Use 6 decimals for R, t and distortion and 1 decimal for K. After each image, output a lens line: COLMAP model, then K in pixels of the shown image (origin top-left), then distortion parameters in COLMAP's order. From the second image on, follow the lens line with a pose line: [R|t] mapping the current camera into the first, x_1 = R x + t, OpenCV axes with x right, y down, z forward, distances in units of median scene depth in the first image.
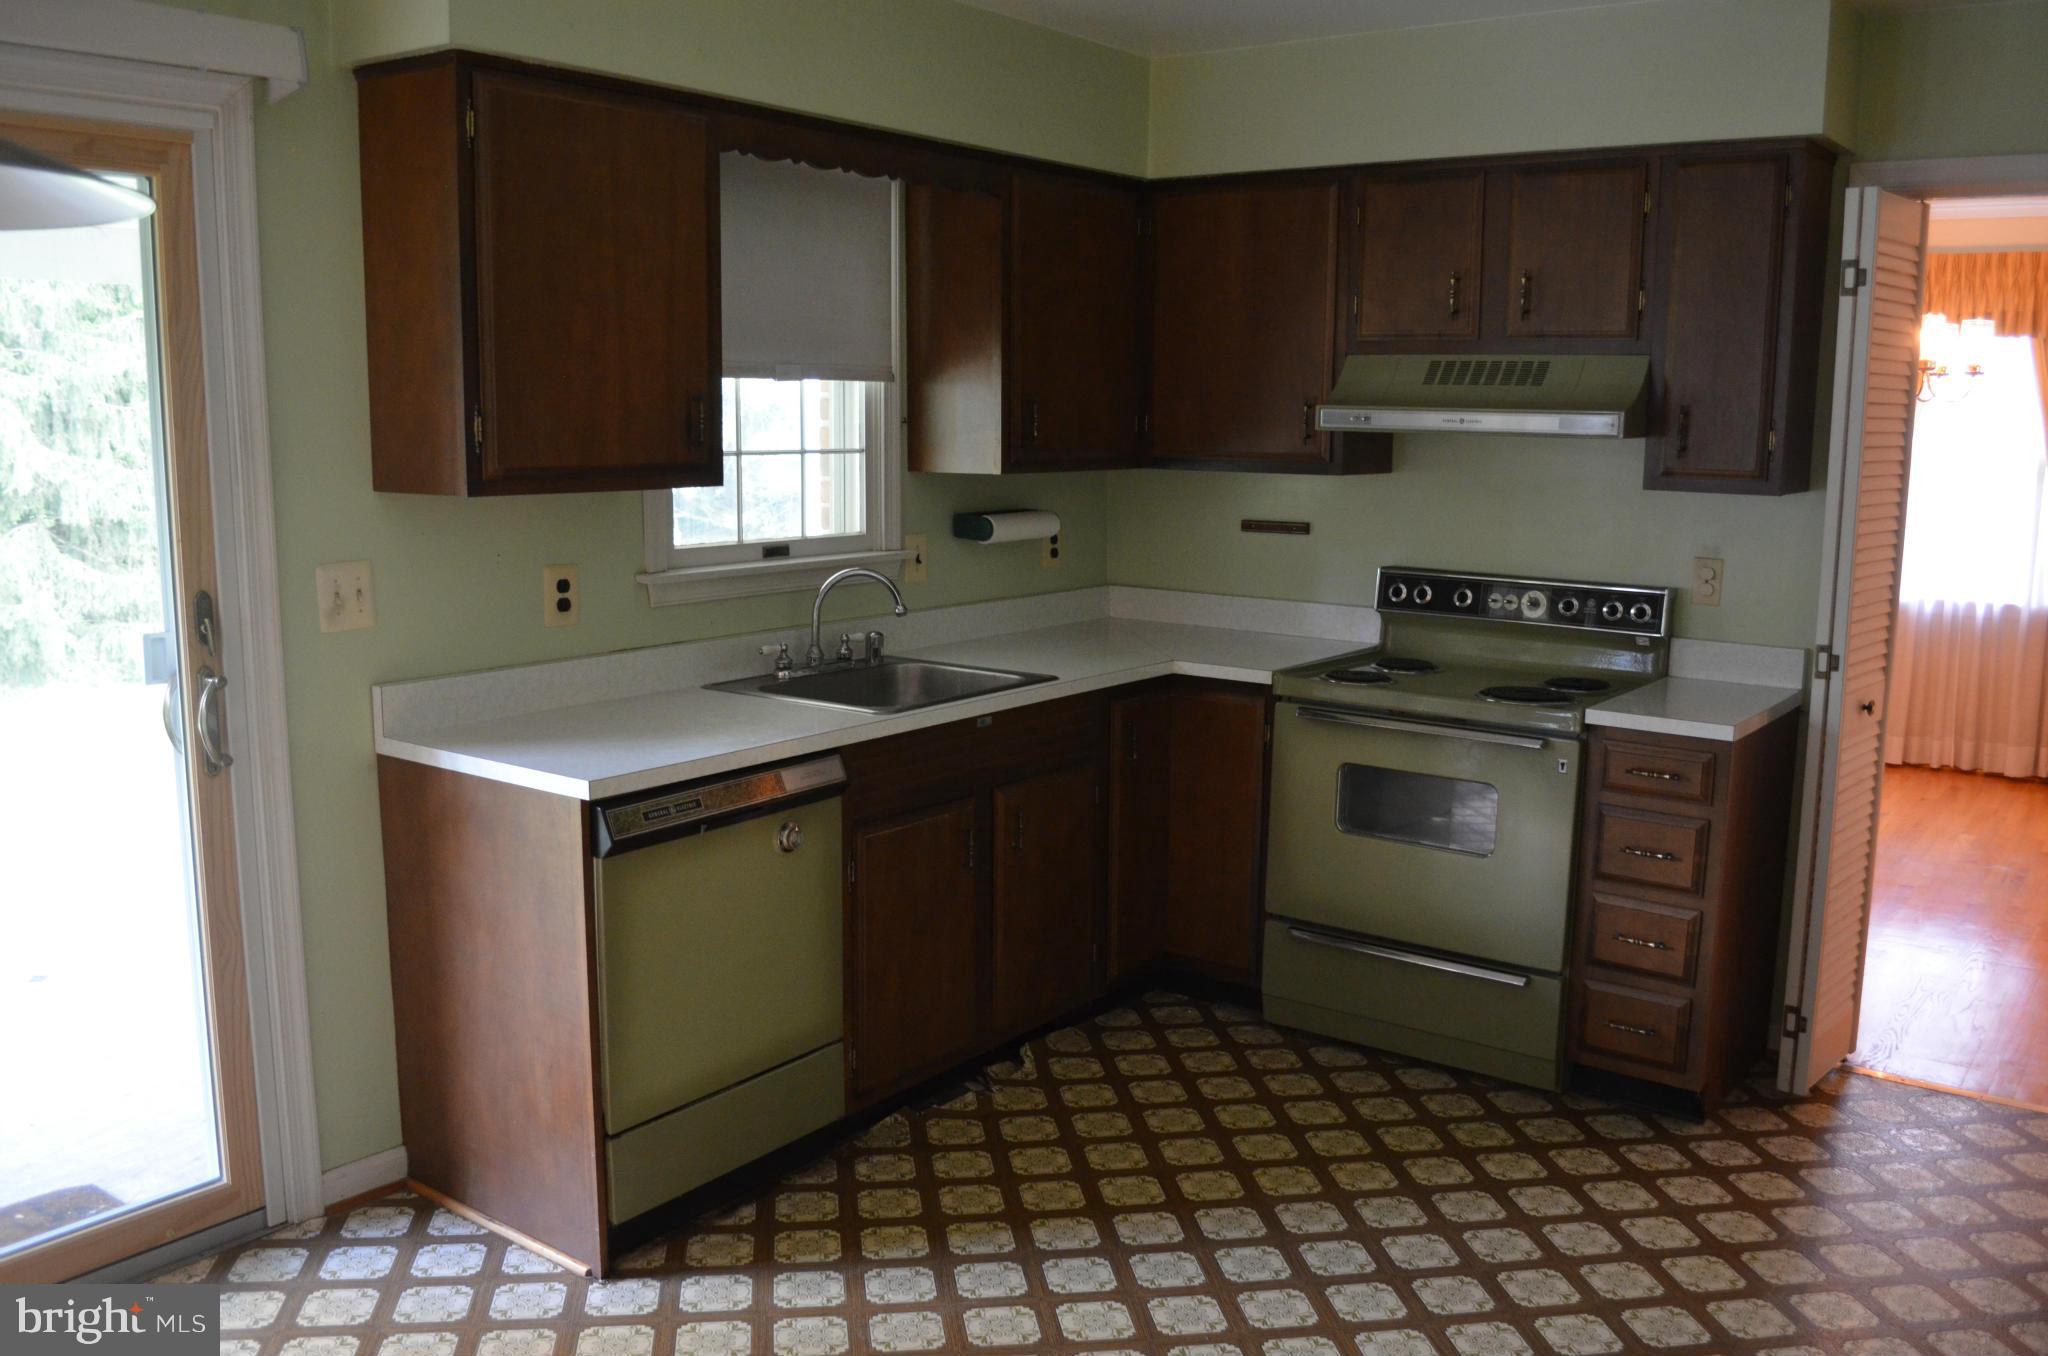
lens RADIAL K [[1720.1, 0, 1032.6], [0, 1720.1, 681.4], [0, 0, 1]] dist [-0.073411, -0.000351]
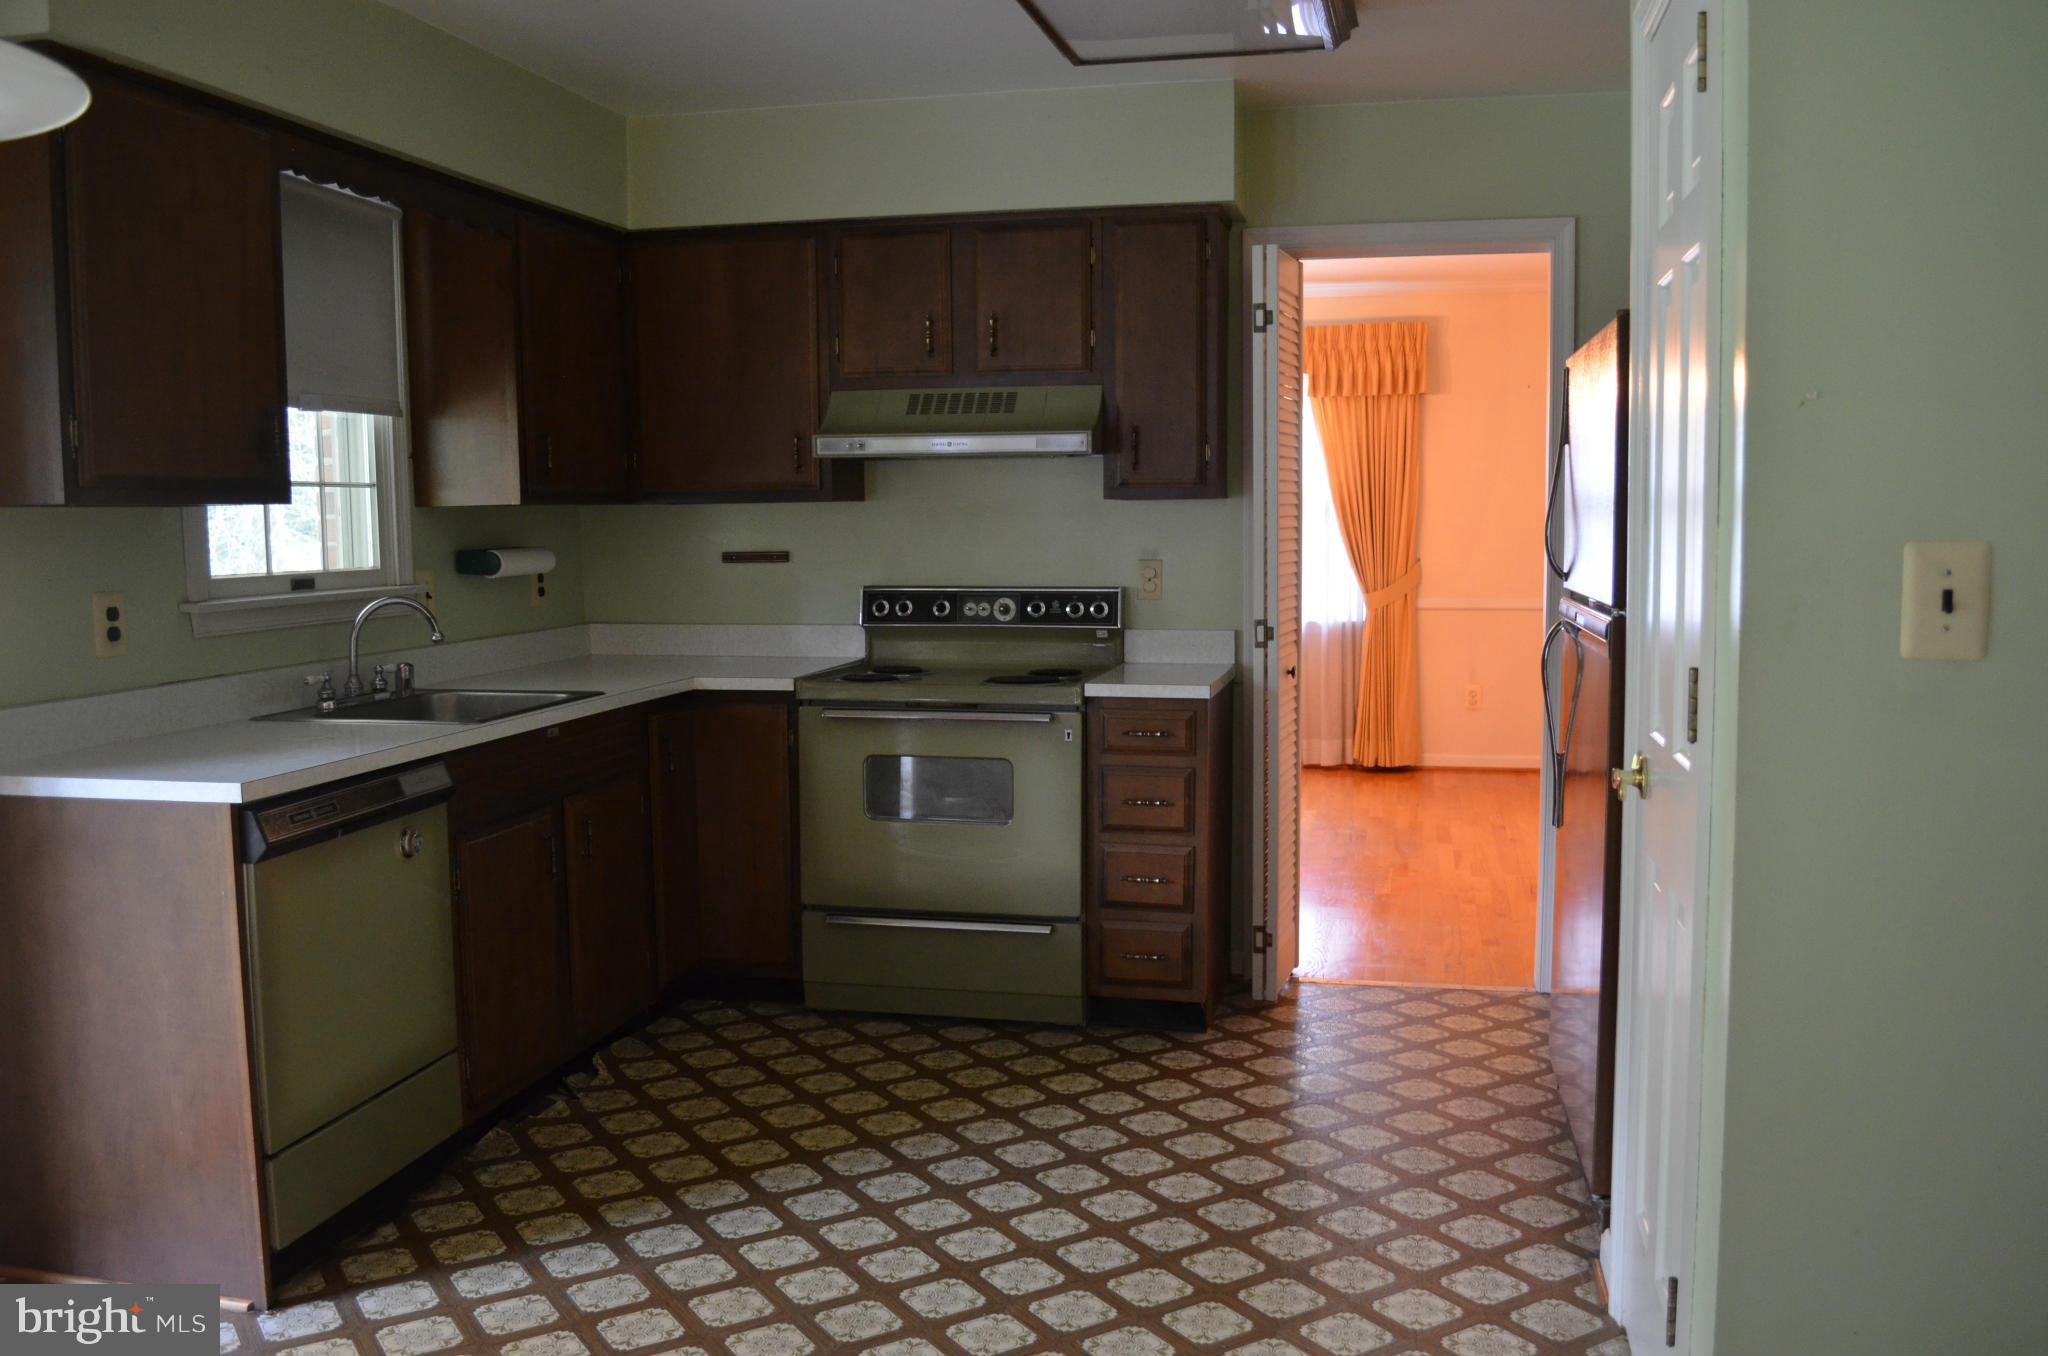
lens RADIAL K [[1720.1, 0, 1032.6], [0, 1720.1, 681.4], [0, 0, 1]] dist [-0.073411, -0.000351]
pose [[0.912239, -0.059291, 0.405346, -0.174713], [0.083537, 0.995603, -0.042372, 0.058813], [-0.401051, 0.072515, 0.913181, -0.050237]]
